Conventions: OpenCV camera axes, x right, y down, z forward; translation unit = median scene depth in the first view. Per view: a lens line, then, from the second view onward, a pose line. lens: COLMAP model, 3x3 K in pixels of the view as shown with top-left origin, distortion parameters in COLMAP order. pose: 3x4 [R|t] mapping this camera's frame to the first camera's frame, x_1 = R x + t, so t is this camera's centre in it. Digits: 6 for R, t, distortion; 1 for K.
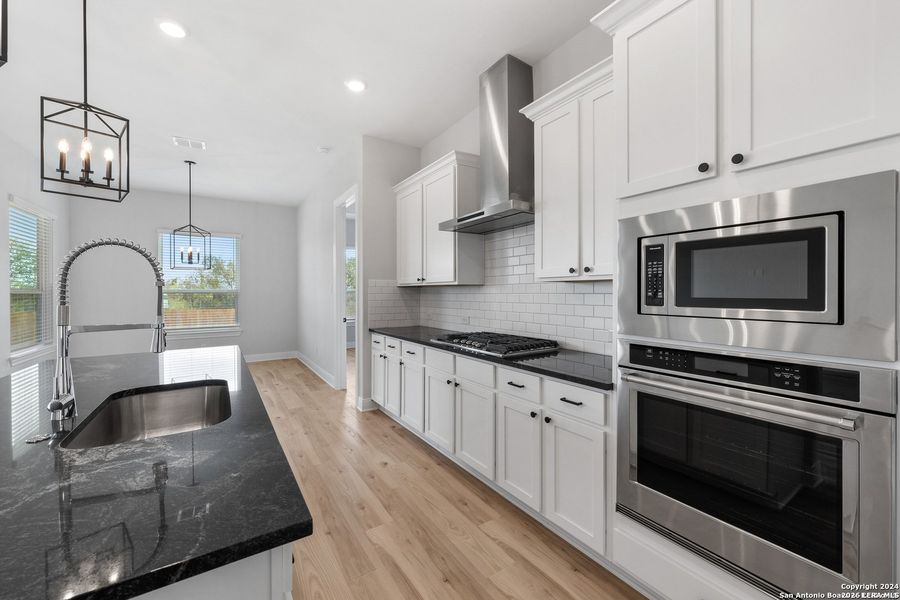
lens RADIAL K [[371.9, 0, 446.8], [0, 371.9, 292.2], [0, 0, 1]] dist [0.000351, 0.000691]
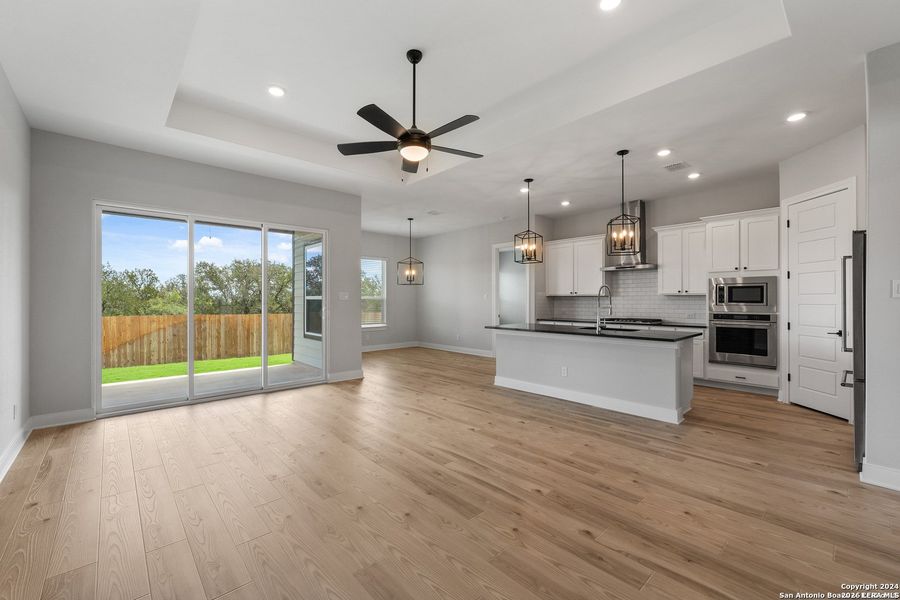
lens RADIAL K [[371.9, 0, 449.8], [0, 371.9, 298.1], [0, 0, 1]] dist [0.000351, 0.000691]
pose [[0.976203, 0.006210, 0.216771, -2.805377], [-0.004697, 0.999961, -0.007497, 0.028211], [-0.216809, 0.006300, 0.976194, -1.979811]]
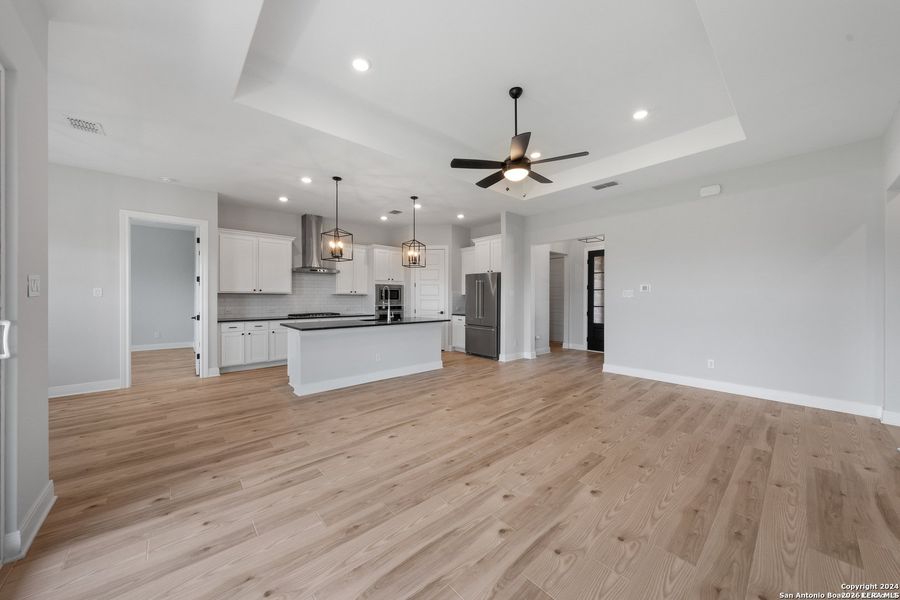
lens RADIAL K [[315.2, 0, 444.9], [0, 315.2, 301.9], [0, 0, 1]] dist [-0.002137, 0.000082]
pose [[-0.196570, -0.006369, 0.980469, -4.513016], [0.001224, 0.999977, 0.006741, 0.038440], [-0.980489, 0.002526, -0.196558, 0.966207]]
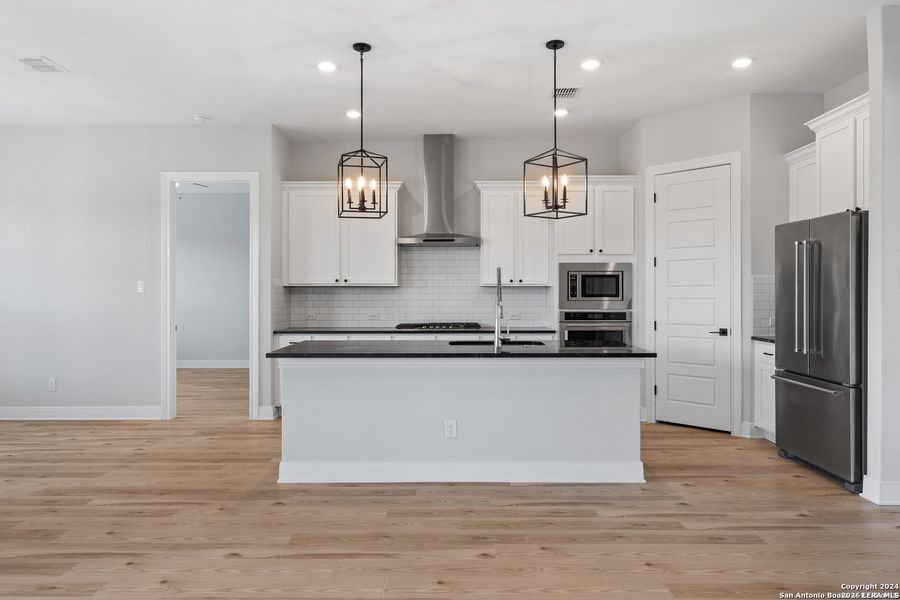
lens RADIAL K [[594.4, 0, 447.1], [0, 594.4, 292.7], [0, 0, 1]] dist [-0.000447, 0.004372]
pose [[0.509524, 0.006501, 0.860432, -3.491045], [-0.000439, 0.999973, -0.007295, 0.034113], [-0.860456, 0.003339, 0.509514, -0.389219]]
